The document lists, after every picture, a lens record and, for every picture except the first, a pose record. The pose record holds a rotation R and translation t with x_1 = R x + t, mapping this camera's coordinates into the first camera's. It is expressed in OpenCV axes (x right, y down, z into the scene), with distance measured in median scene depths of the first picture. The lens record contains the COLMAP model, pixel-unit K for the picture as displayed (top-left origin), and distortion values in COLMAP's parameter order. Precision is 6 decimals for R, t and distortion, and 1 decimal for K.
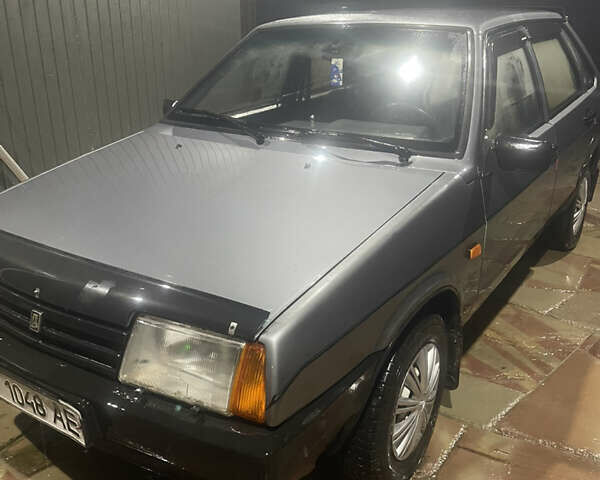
lens RADIAL K [[613.2, 0, 300.0], [0, 613.2, 240.0], [0, 0, 1]] dist [0.036103, -0.009203]
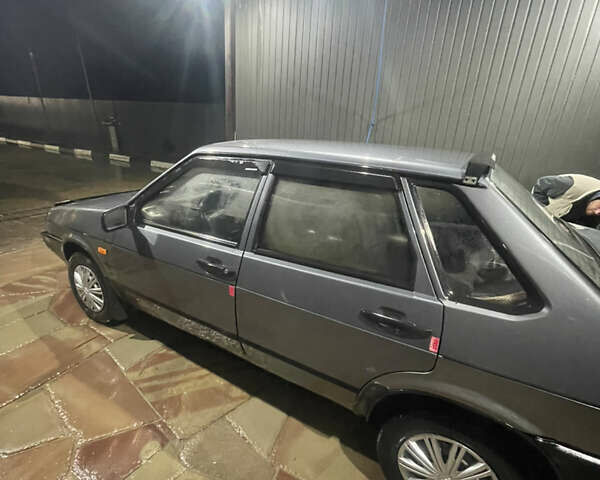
lens RADIAL K [[328.2, 0, 300.0], [0, 328.2, 240.0], [0, 0, 1]] dist [-0.002342, -0.000210]
pose [[0.050956, 0.347443, -0.936315, 0.935967], [-0.407130, 0.863321, 0.298200, -0.419688], [0.911948, 0.366006, 0.185446, 1.001593]]
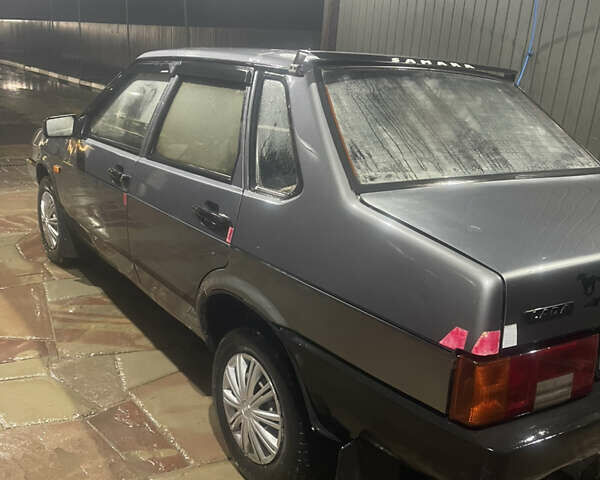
lens RADIAL K [[613.2, 0, 300.0], [0, 613.2, 240.0], [0, 0, 1]] dist [0.036103, -0.009203]
pose [[-0.348851, 0.253584, -0.902218, 1.234333], [-0.395449, 0.832966, 0.387024, -0.562376], [0.849660, 0.491795, -0.190301, 1.486760]]
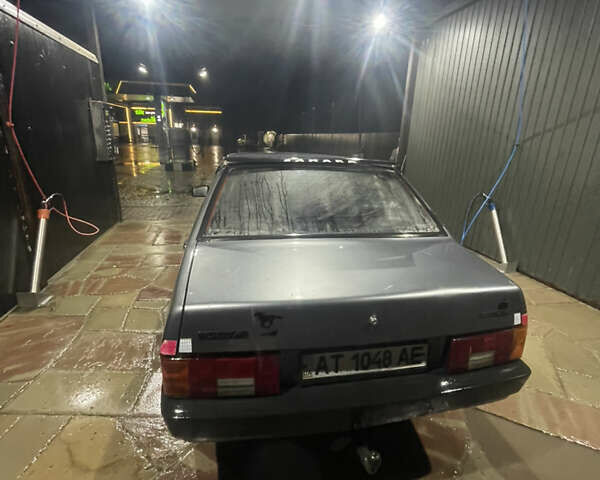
lens RADIAL K [[328.2, 0, 300.0], [0, 328.2, 240.0], [0, 0, 1]] dist [-0.002342, -0.000210]
pose [[-0.714008, 0.194033, -0.672713, 0.885116], [-0.269210, 0.810877, 0.519620, -0.735925], [0.646311, 0.552114, -0.526737, 1.818959]]
